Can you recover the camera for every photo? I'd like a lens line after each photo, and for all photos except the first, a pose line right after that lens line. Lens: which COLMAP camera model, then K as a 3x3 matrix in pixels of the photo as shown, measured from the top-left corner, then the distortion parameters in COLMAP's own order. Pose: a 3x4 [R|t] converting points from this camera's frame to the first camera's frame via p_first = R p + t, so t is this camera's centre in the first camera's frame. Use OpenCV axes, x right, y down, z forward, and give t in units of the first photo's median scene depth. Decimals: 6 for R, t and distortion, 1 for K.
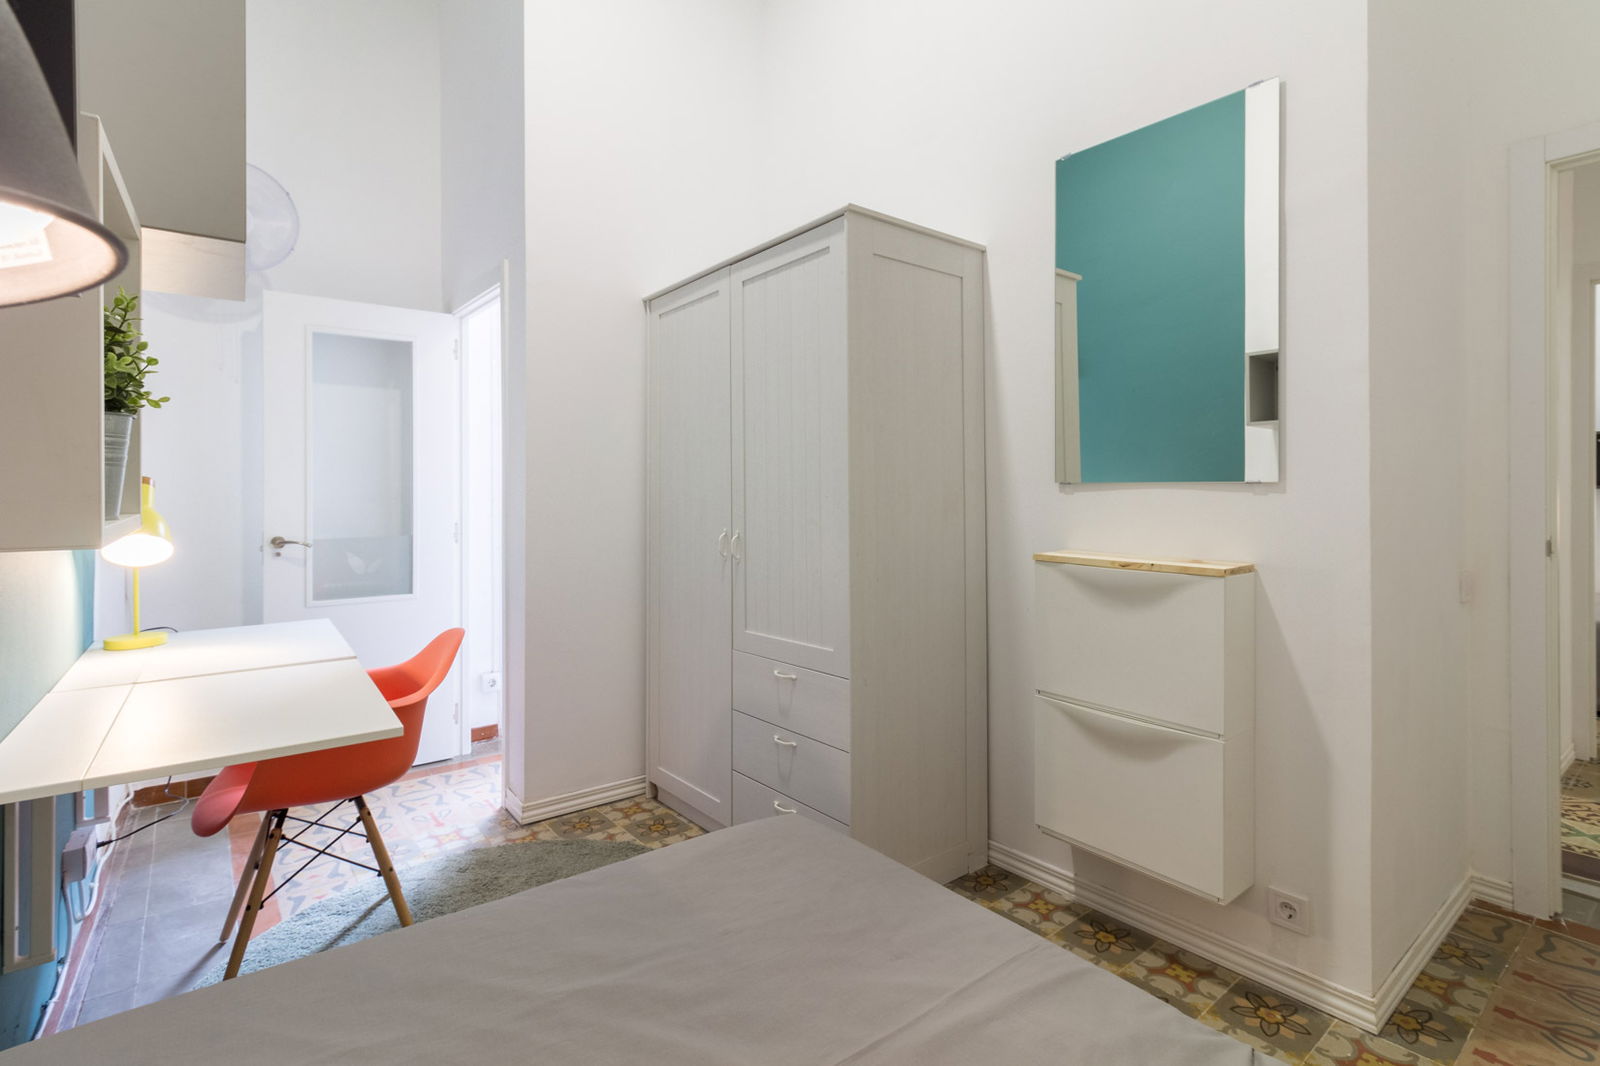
lens RADIAL K [[733.5, 0, 794.8], [0, 733.5, 491.3], [0, 0, 1]] dist [0.001173, 0.000705]
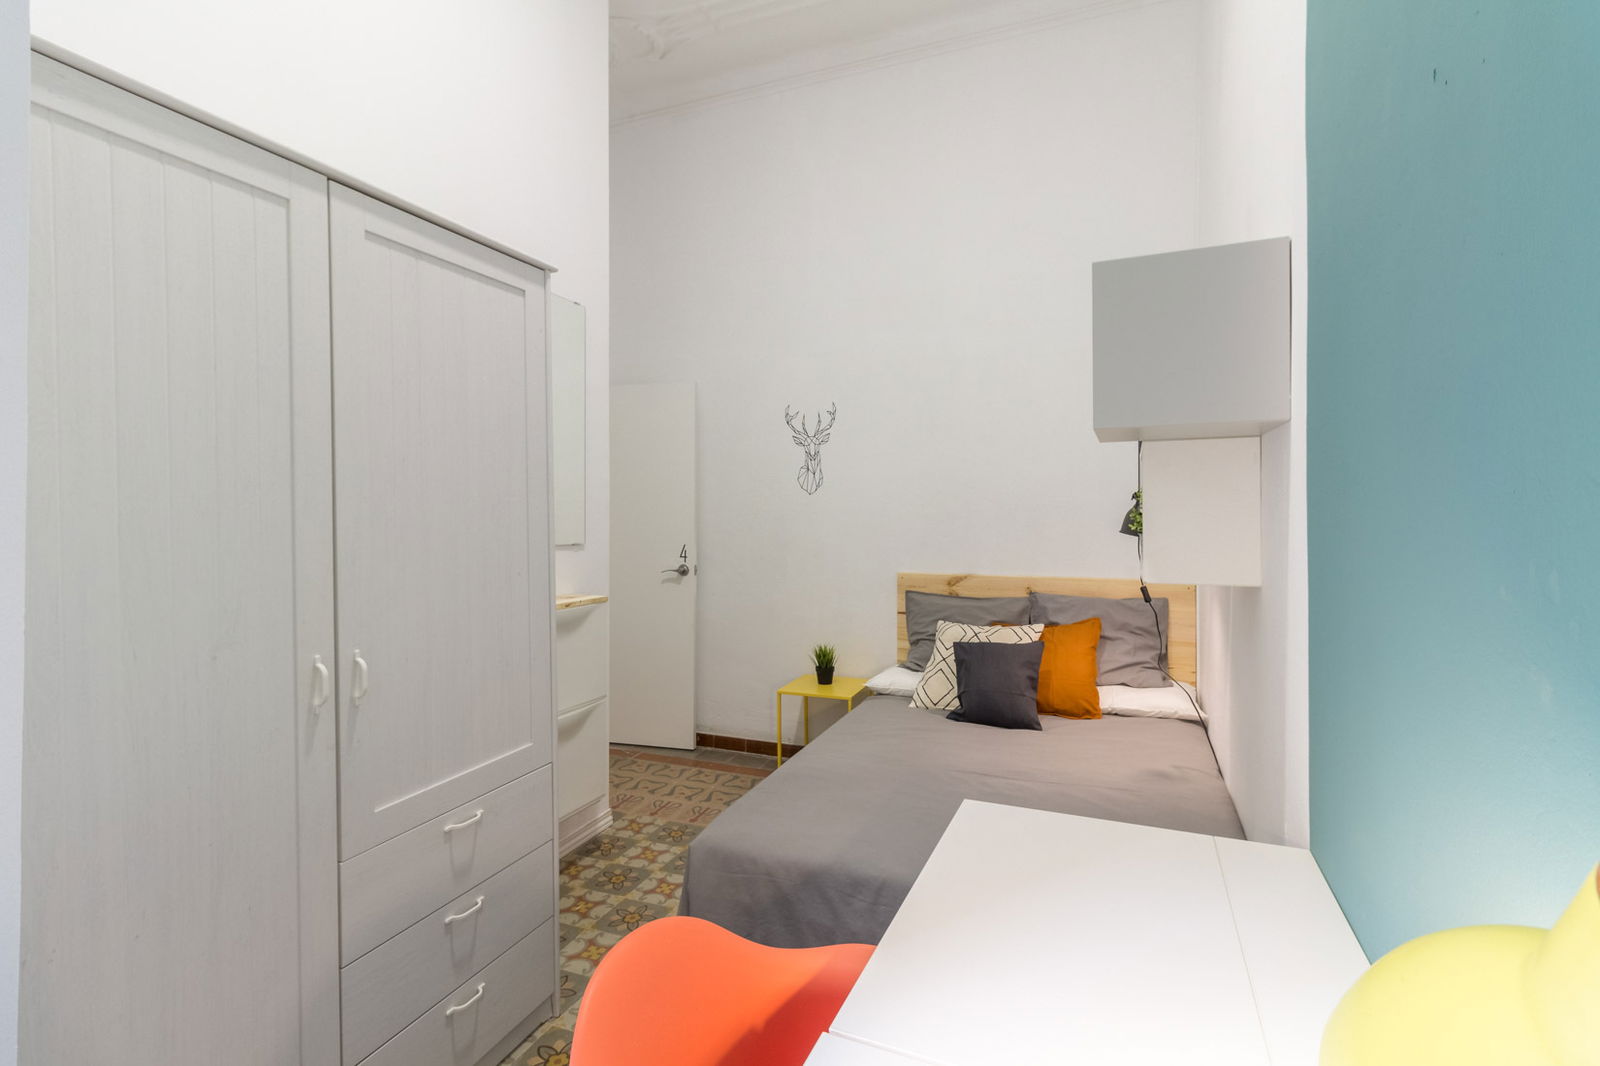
lens RADIAL K [[733.5, 0, 801.1], [0, 733.5, 525.5], [0, 0, 1]] dist [0.001173, 0.000705]
pose [[-0.477307, -0.006565, 0.878712, -0.764387], [0.004917, 0.999936, 0.010141, -0.050075], [-0.878723, 0.009162, -0.477244, 0.972206]]
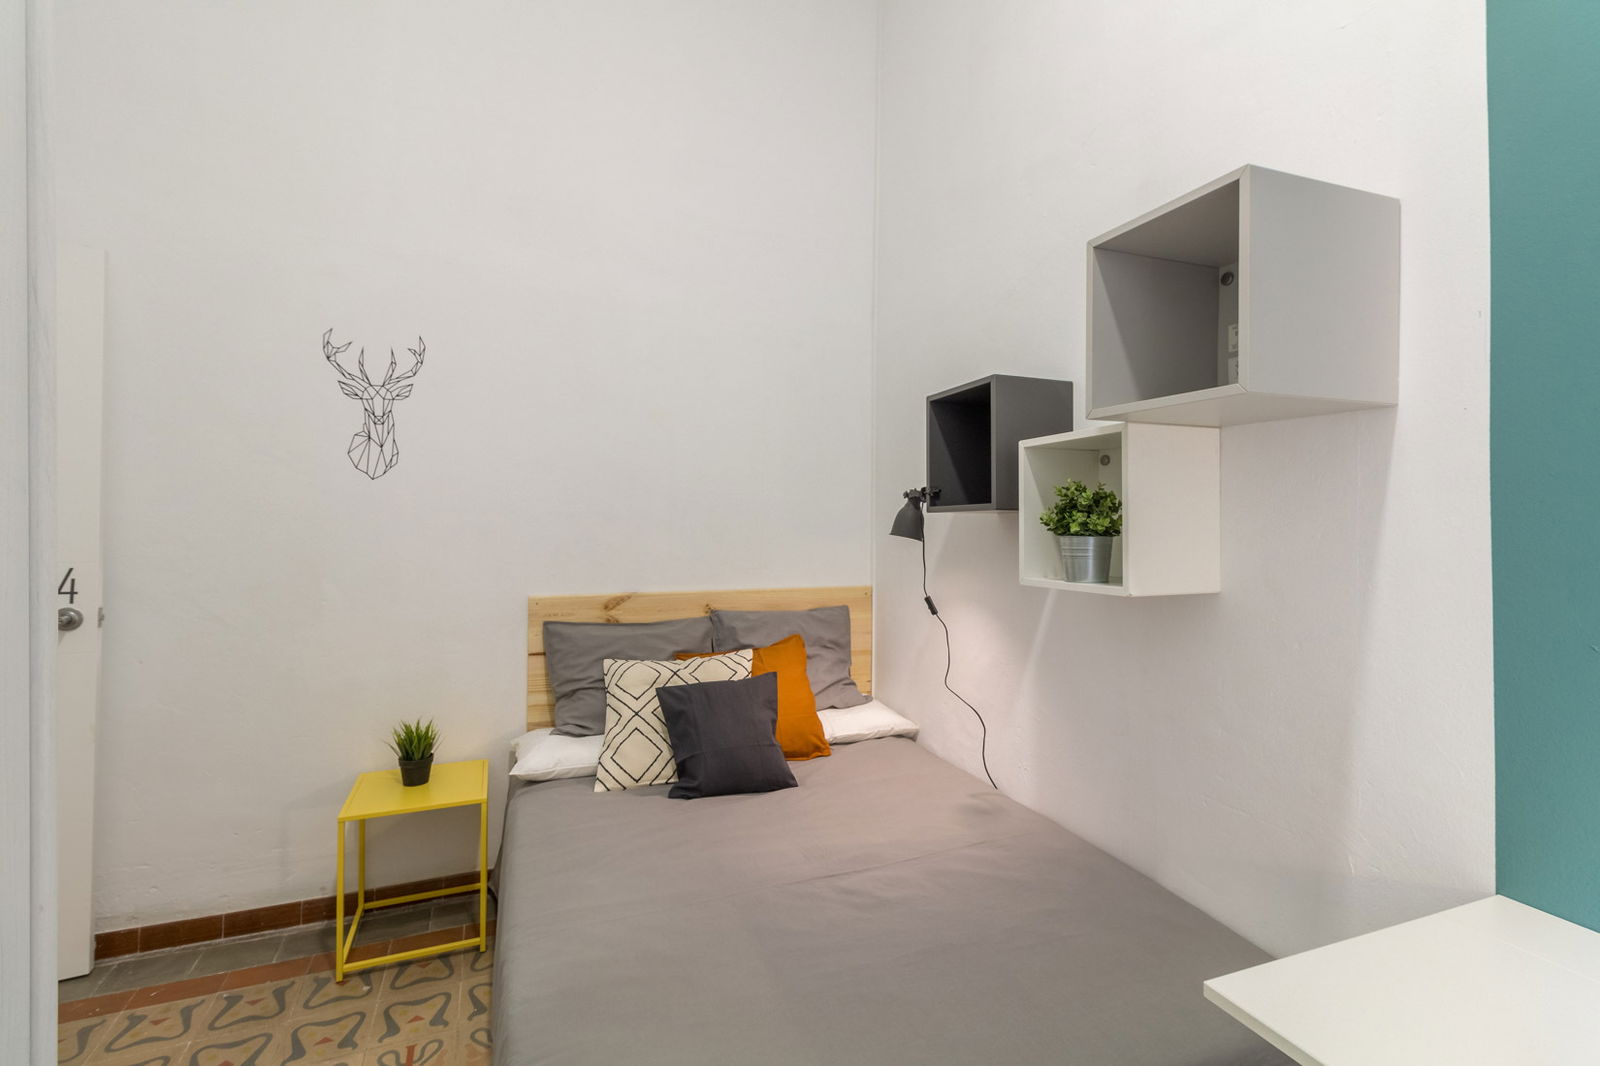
lens RADIAL K [[733.5, 0, 806.9], [0, 733.5, 521.1], [0, 0, 1]] dist [0.001173, 0.000705]
pose [[-0.957682, -0.000002, 0.287828, -0.216892], [-0.000473, 0.999999, -0.001567, -0.043651], [-0.287828, -0.001637, -0.957681, 0.968927]]
